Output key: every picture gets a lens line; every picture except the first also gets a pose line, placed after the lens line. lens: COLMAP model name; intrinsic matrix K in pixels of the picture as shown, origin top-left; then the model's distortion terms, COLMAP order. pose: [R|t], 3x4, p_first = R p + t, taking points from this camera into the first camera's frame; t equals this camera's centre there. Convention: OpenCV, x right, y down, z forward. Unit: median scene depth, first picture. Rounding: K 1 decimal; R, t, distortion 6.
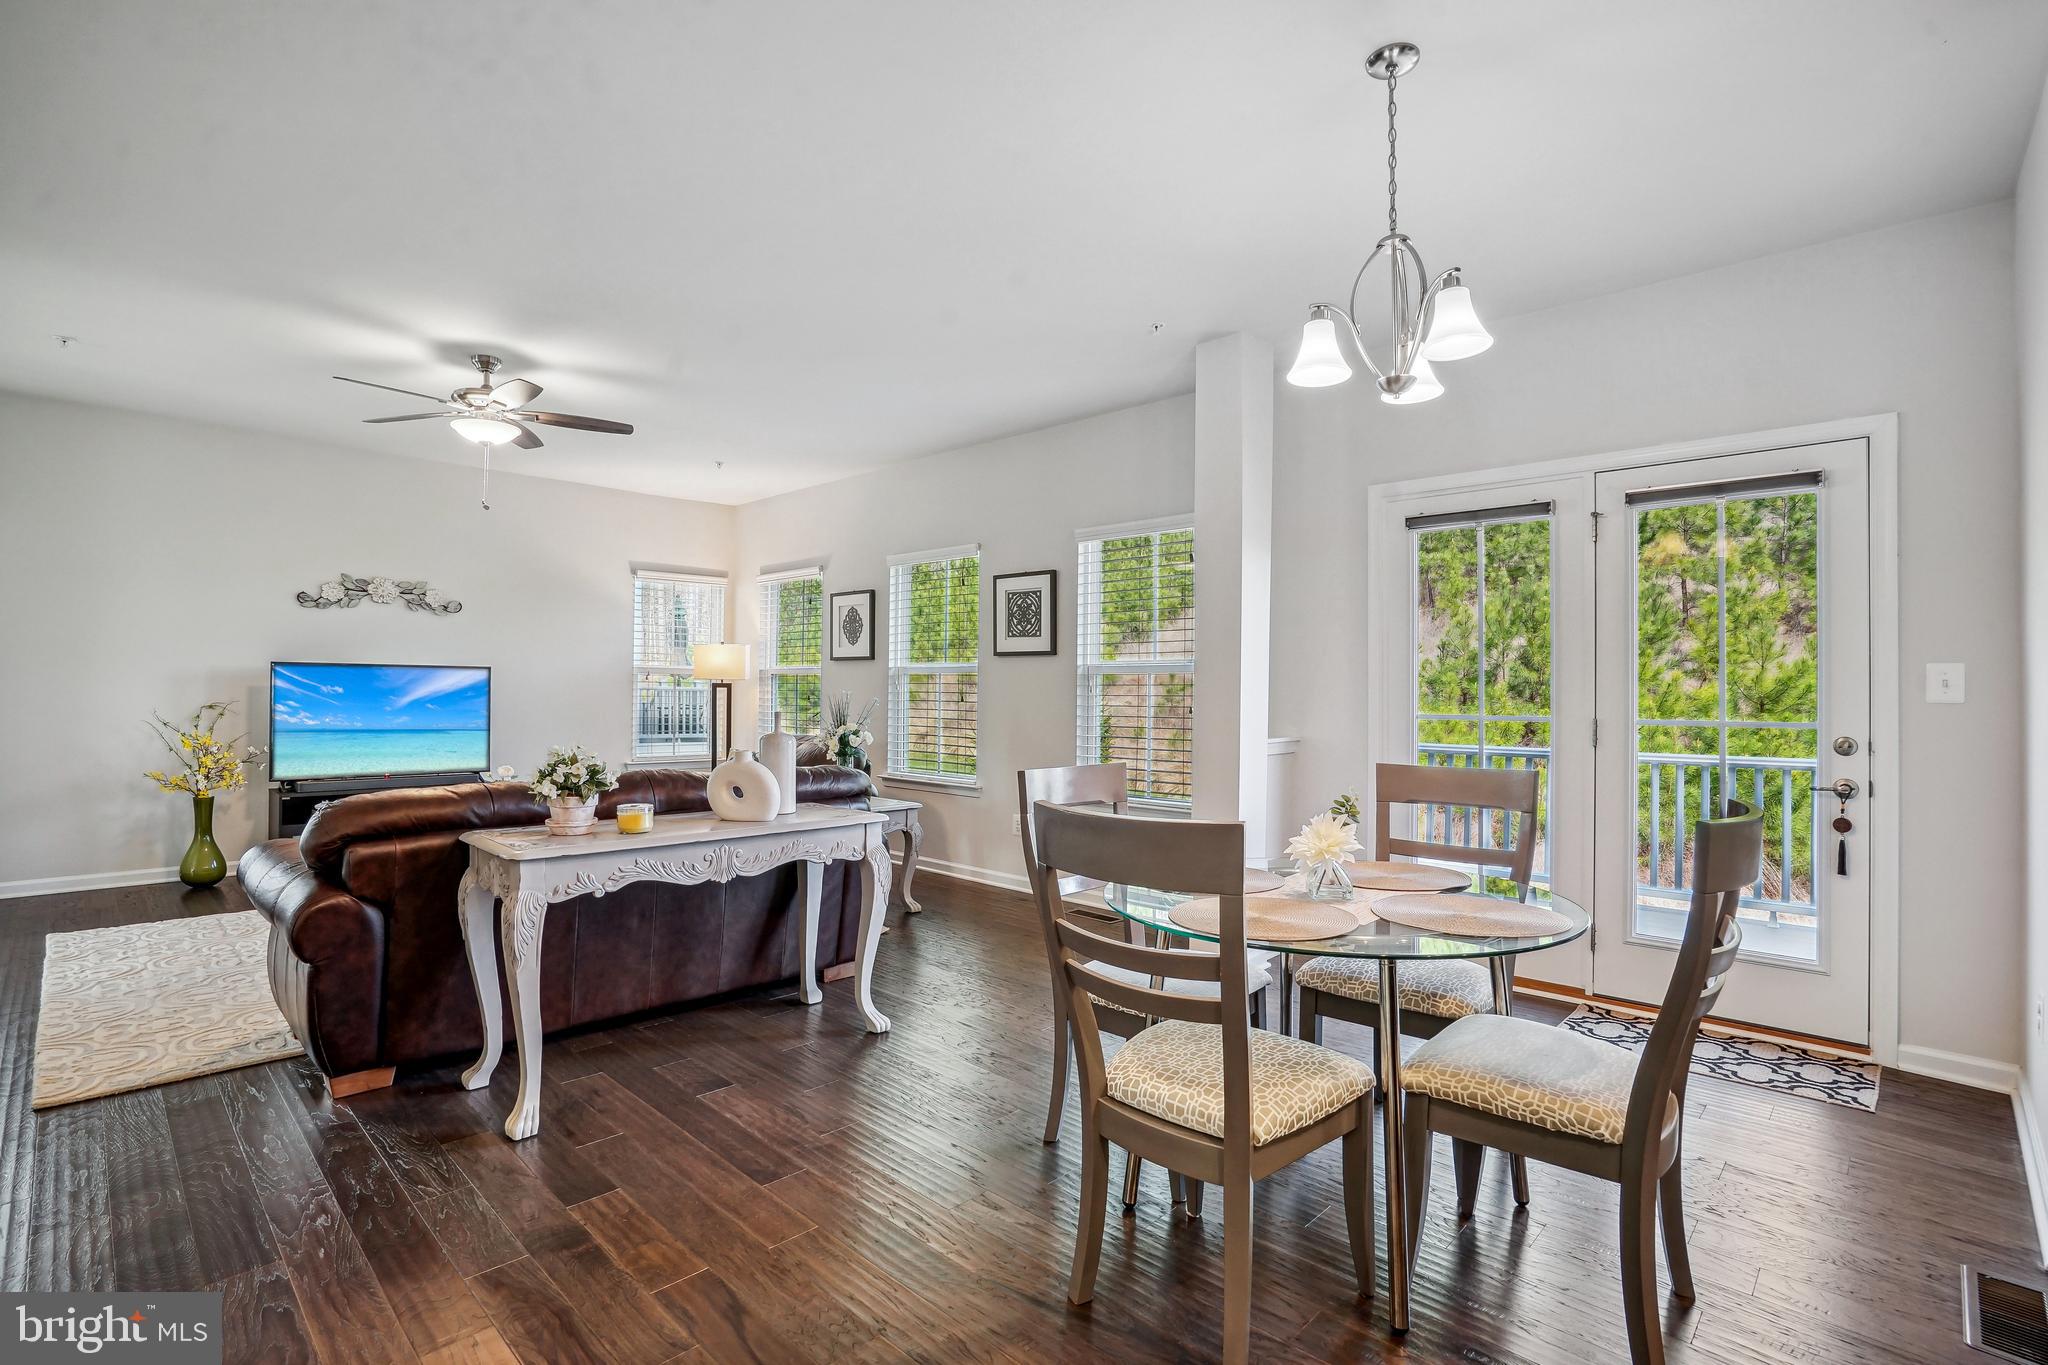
lens RADIAL K [[954.0, 0, 982.2], [0, 954.0, 681.6], [0, 0, 1]] dist [-0.001931, 0.005589]
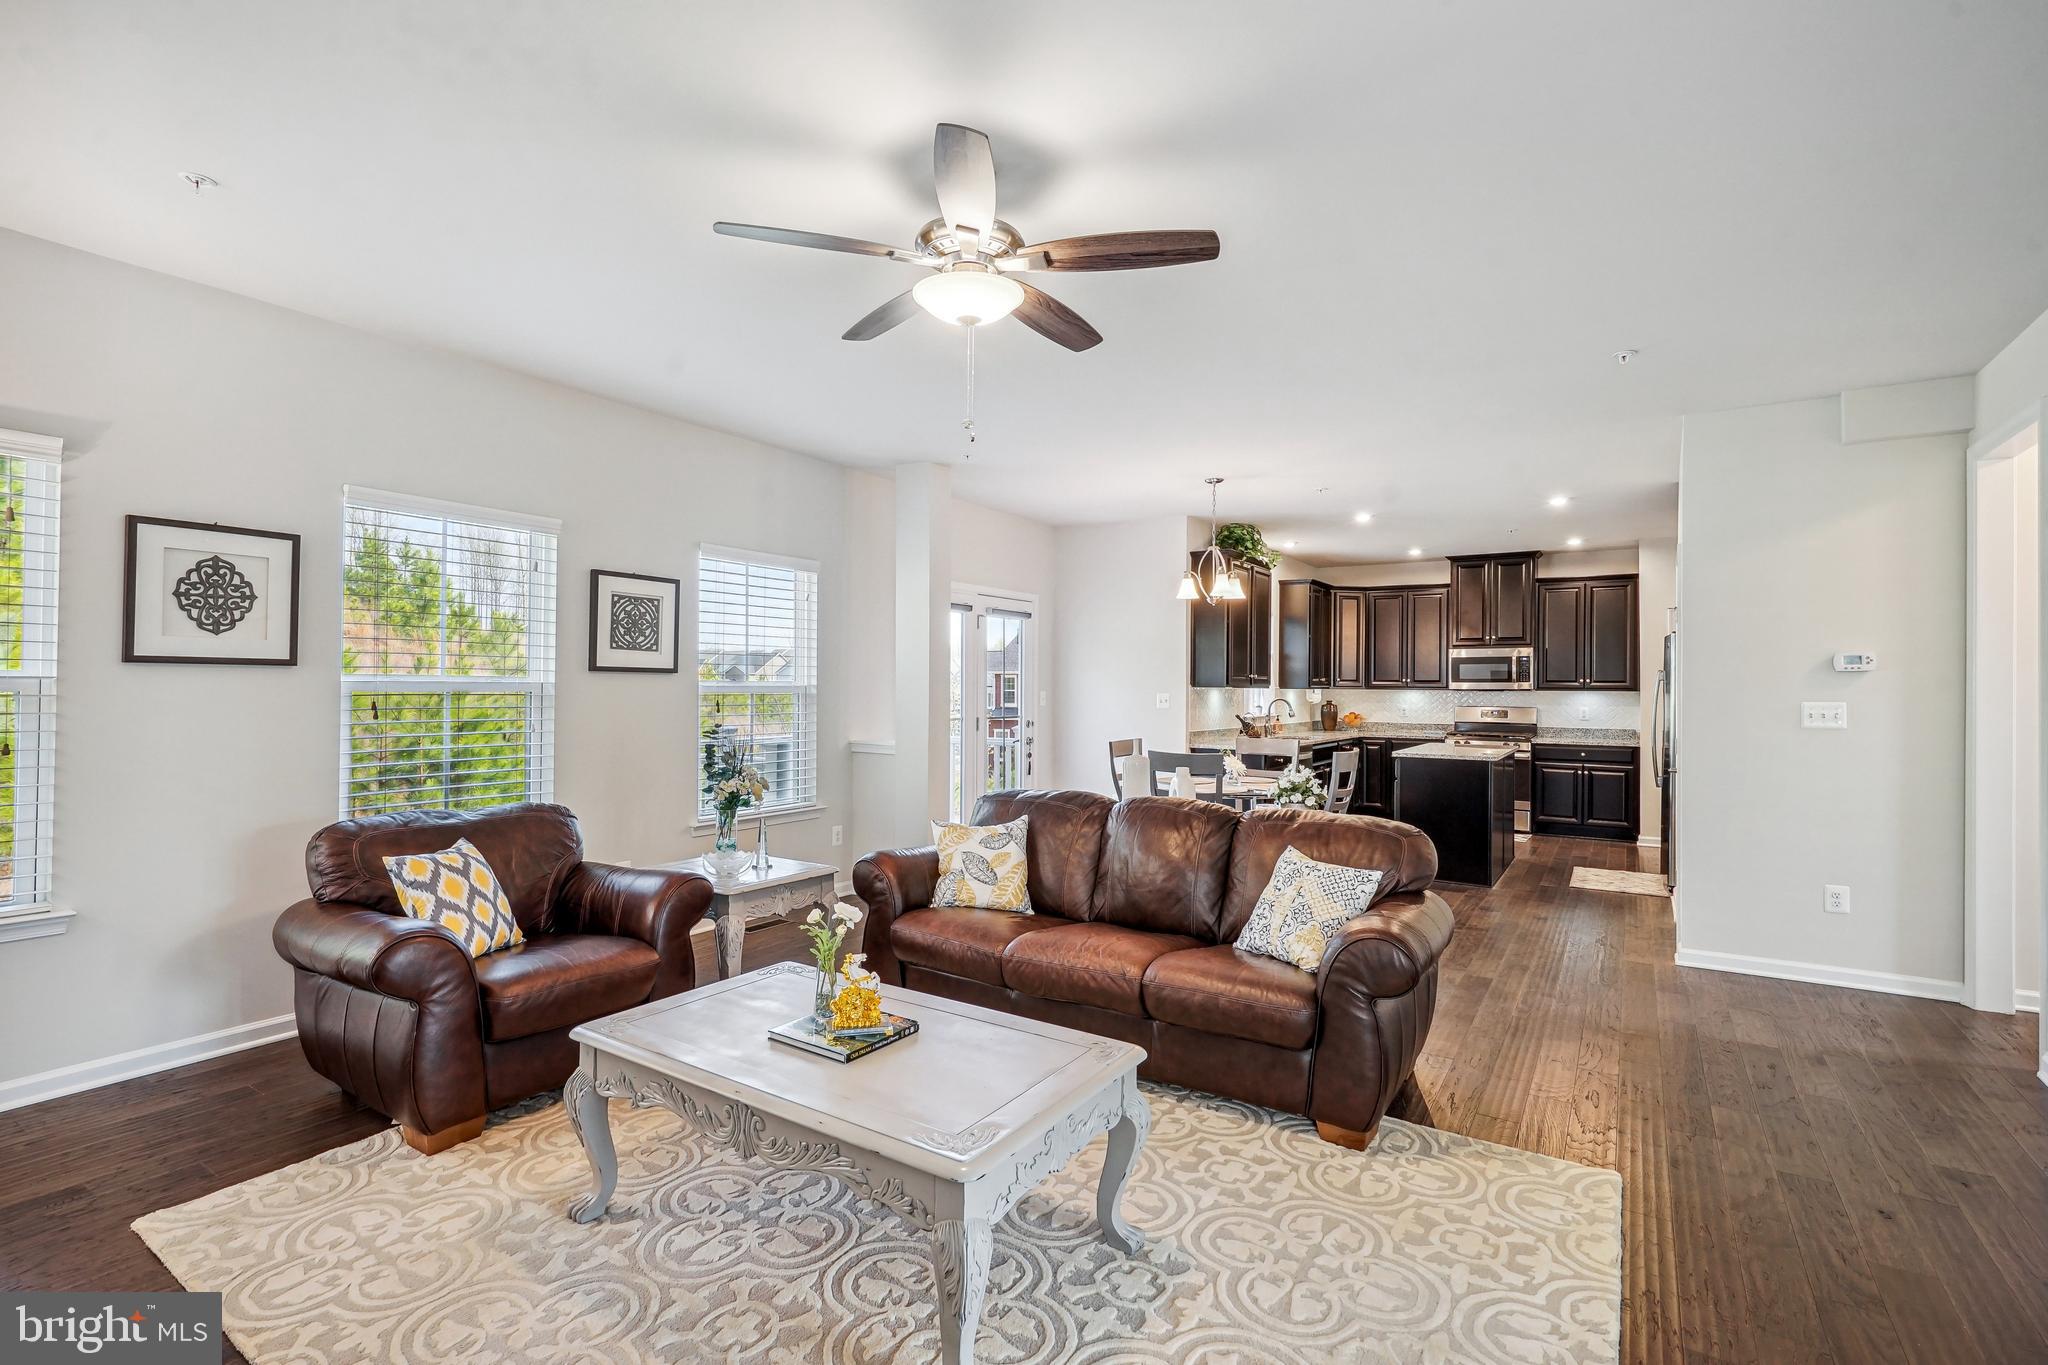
lens RADIAL K [[954.0, 0, 1021.3], [0, 954.0, 665.3], [0, 0, 1]] dist [-0.001931, 0.005589]
pose [[-0.210983, 0.010783, 0.977430, -0.870421], [-0.016740, 0.999753, -0.014642, -0.027612], [-0.977346, -0.019451, -0.210750, 0.868413]]
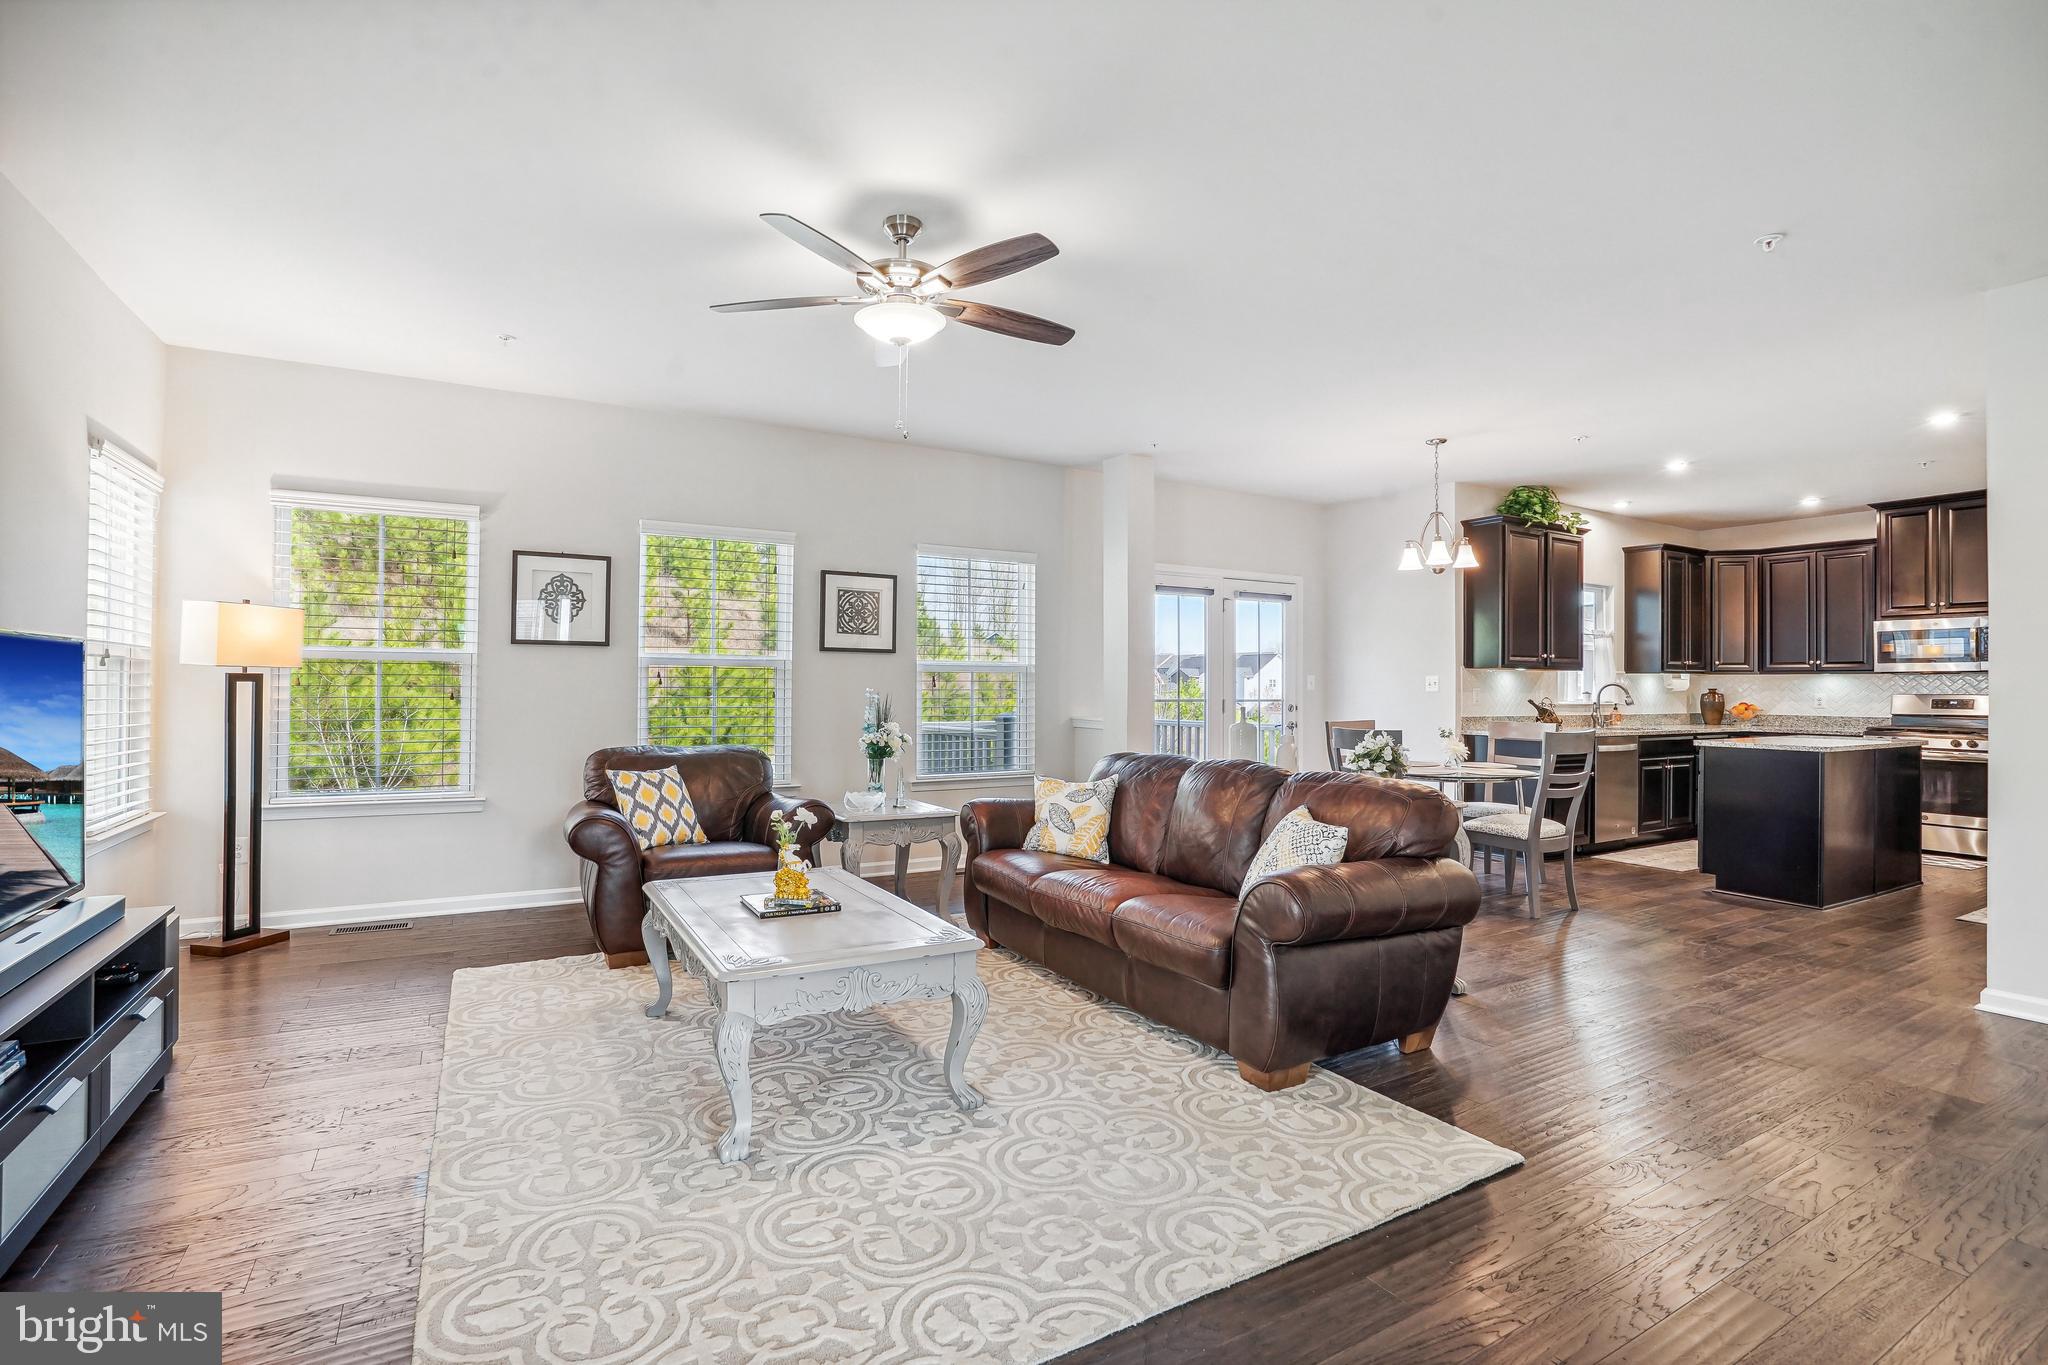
lens RADIAL K [[954.0, 0, 1006.0], [0, 954.0, 678.8], [0, 0, 1]] dist [-0.001931, 0.005589]
pose [[0.256537, -0.002147, 0.966532, -0.943586], [-0.012408, 0.999908, 0.005514, -0.006373], [-0.966455, -0.013407, 0.256487, 0.594470]]
